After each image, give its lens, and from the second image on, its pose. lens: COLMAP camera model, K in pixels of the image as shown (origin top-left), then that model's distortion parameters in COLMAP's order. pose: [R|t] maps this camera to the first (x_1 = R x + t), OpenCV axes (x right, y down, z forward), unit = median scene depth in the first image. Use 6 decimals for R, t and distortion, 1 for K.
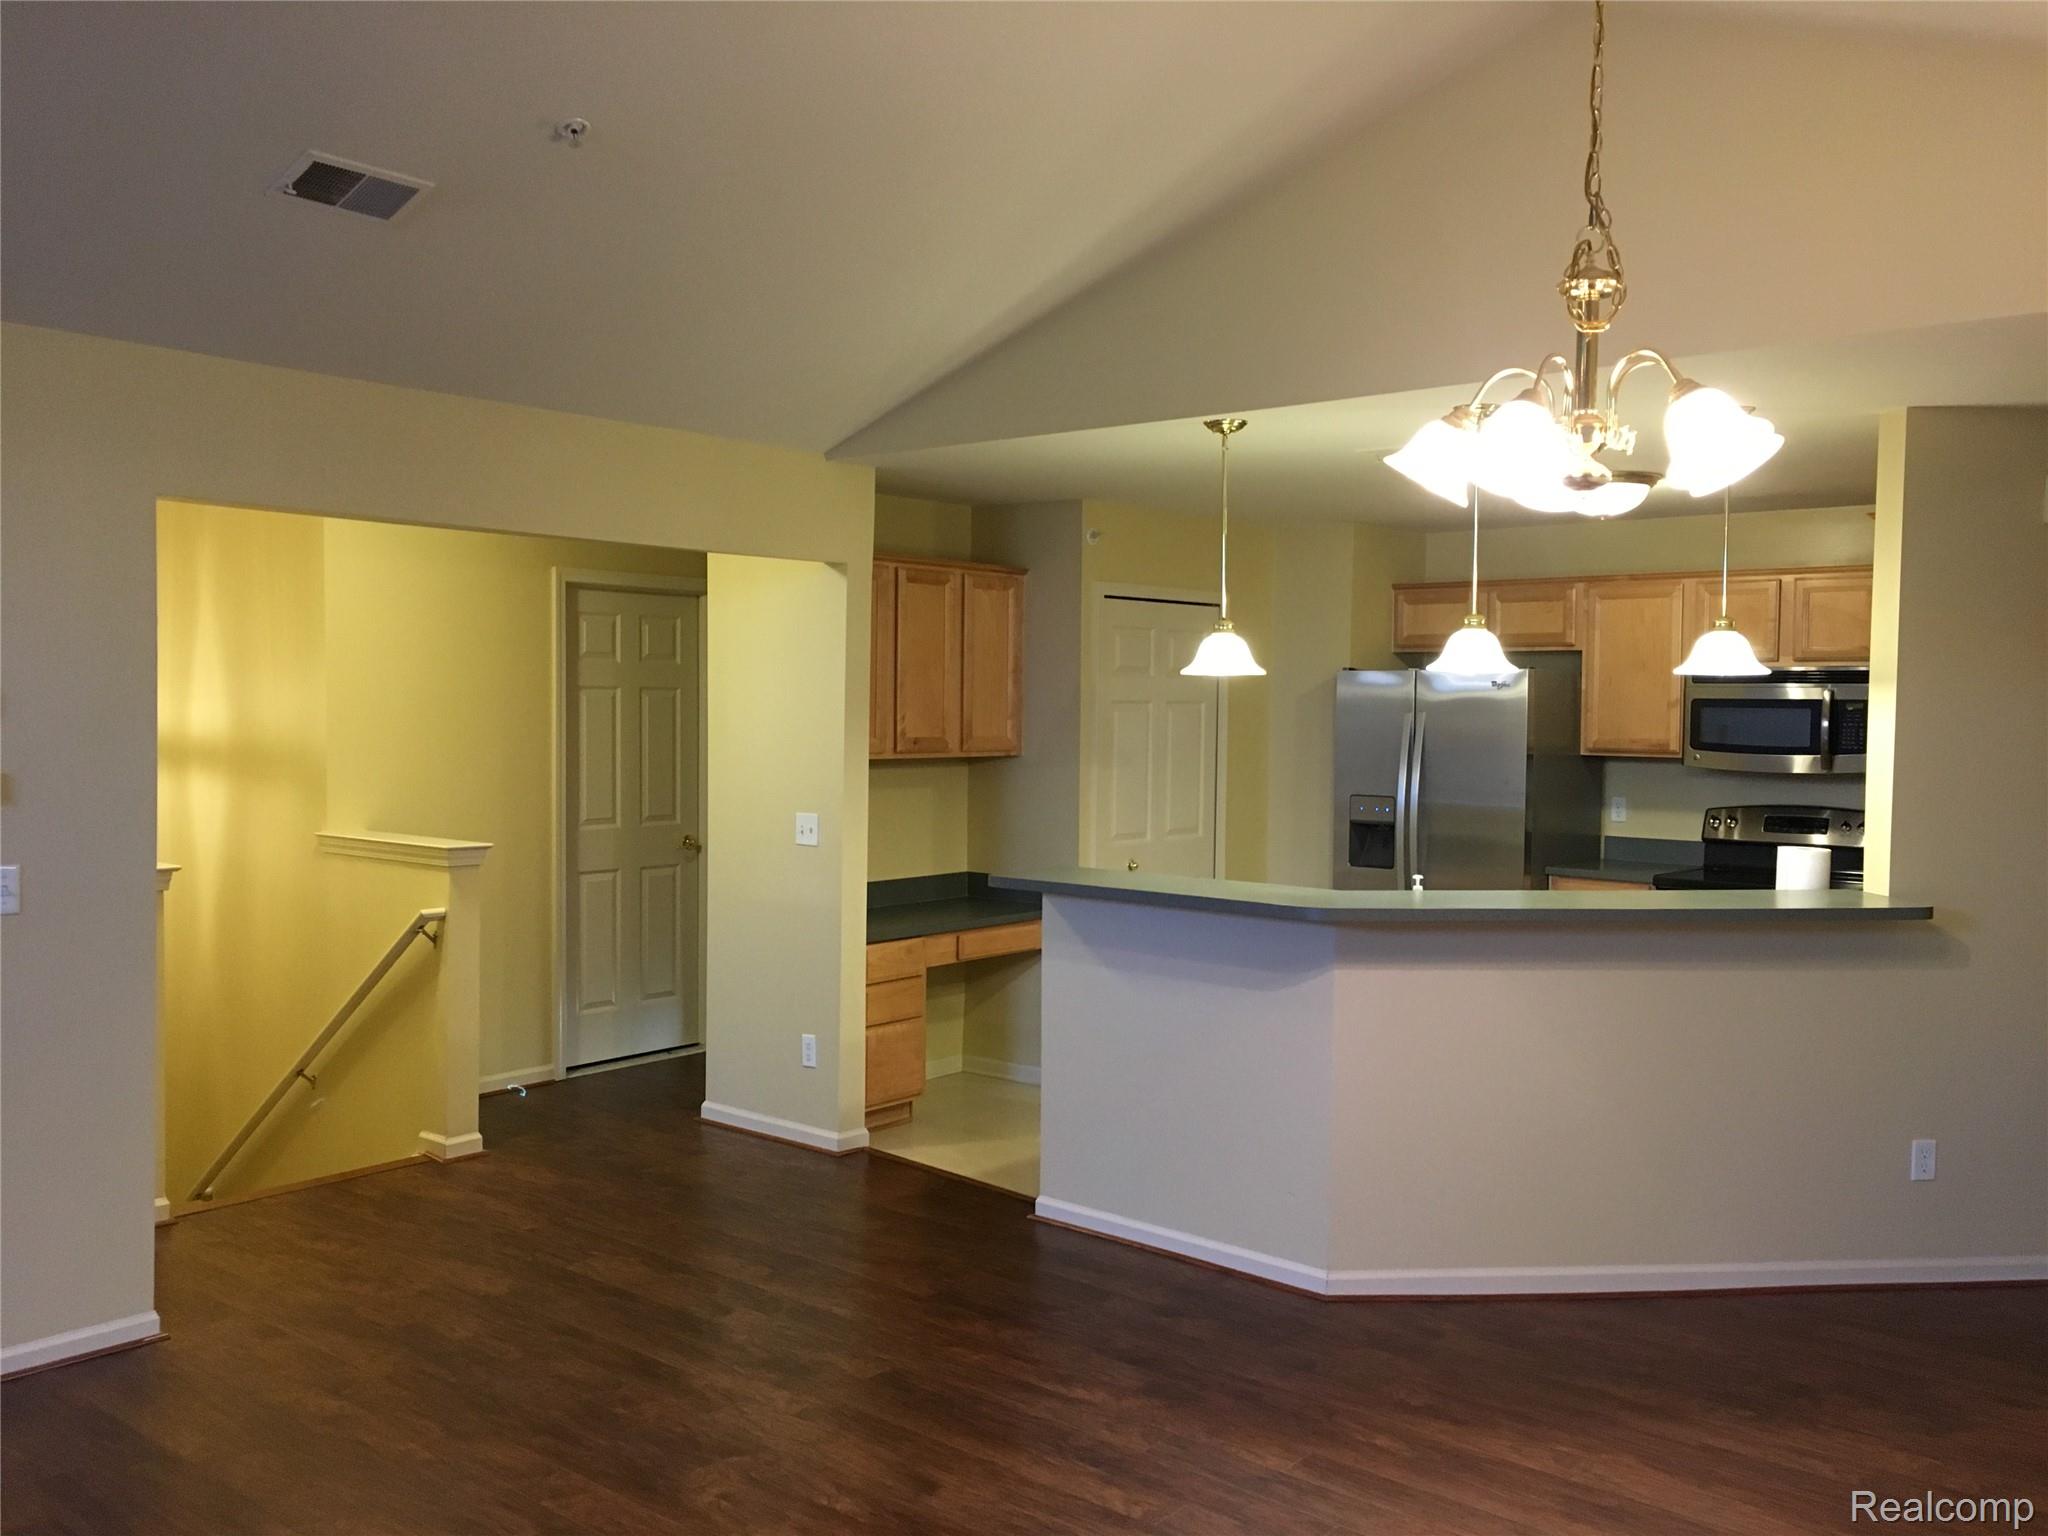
lens RADIAL K [[1700.2, 0, 1024.0], [0, 1700.2, 768.0], [0, 0, 1]] dist [0.112149, 0.001736]
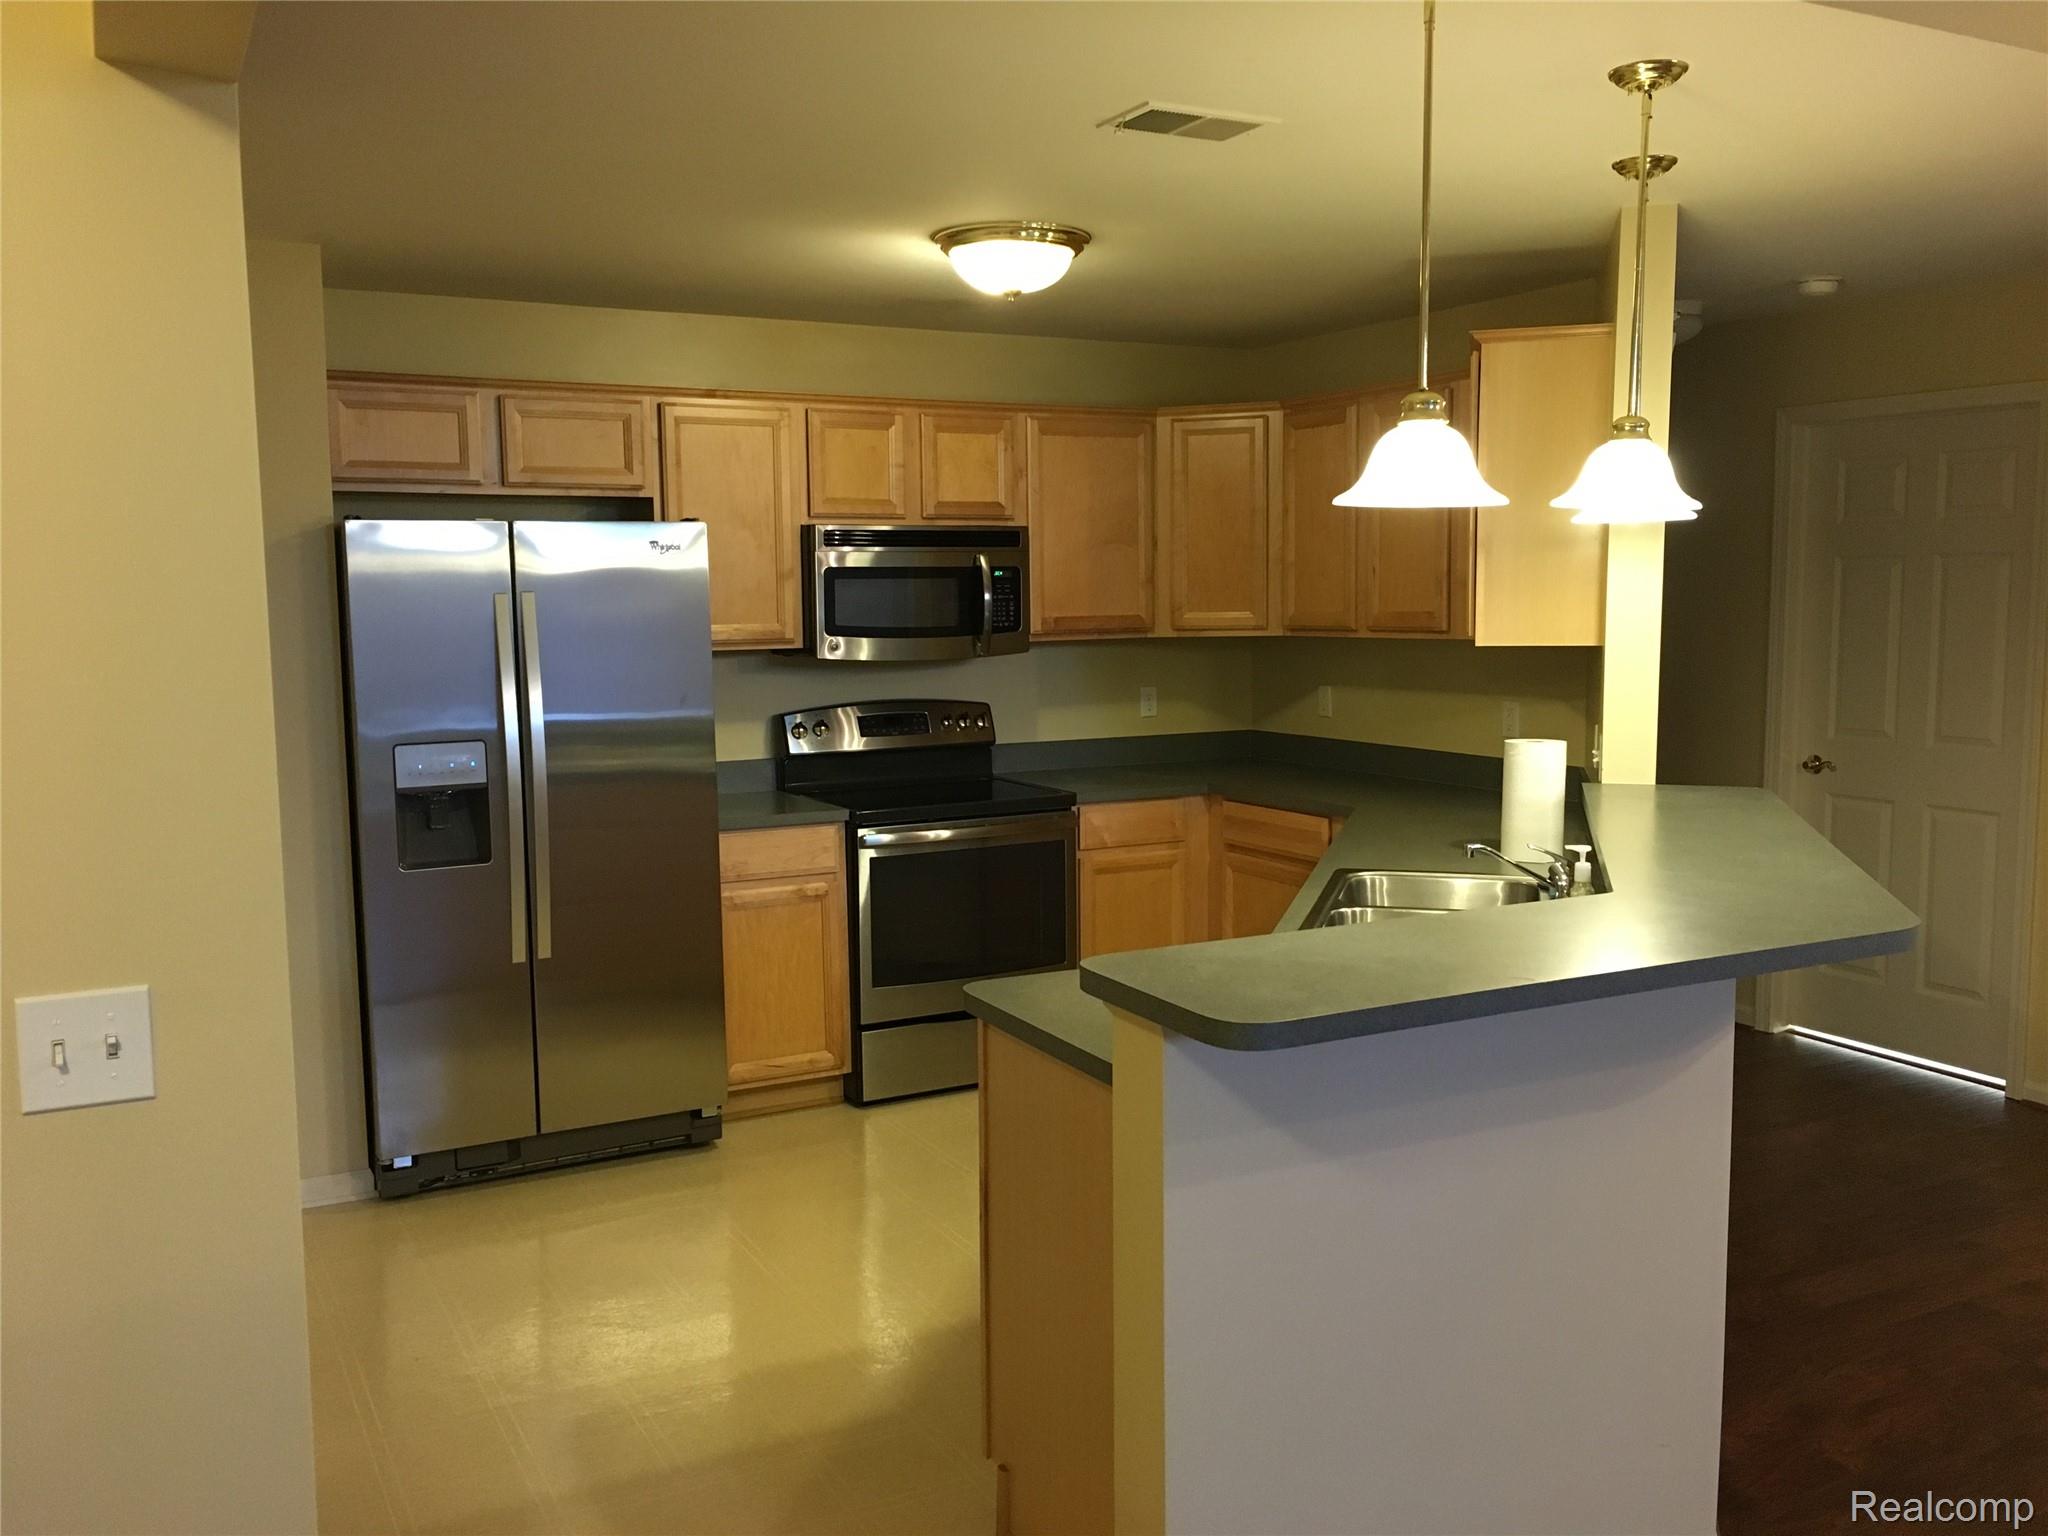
lens RADIAL K [[1700.2, 0, 1024.0], [0, 1700.2, 768.0], [0, 0, 1]] dist [0.112149, 0.001736]
pose [[0.392969, -0.114995, 0.912333, -0.321535], [0.051828, 0.993342, 0.102882, -0.030298], [-0.918090, 0.006855, 0.396312, 0.746917]]
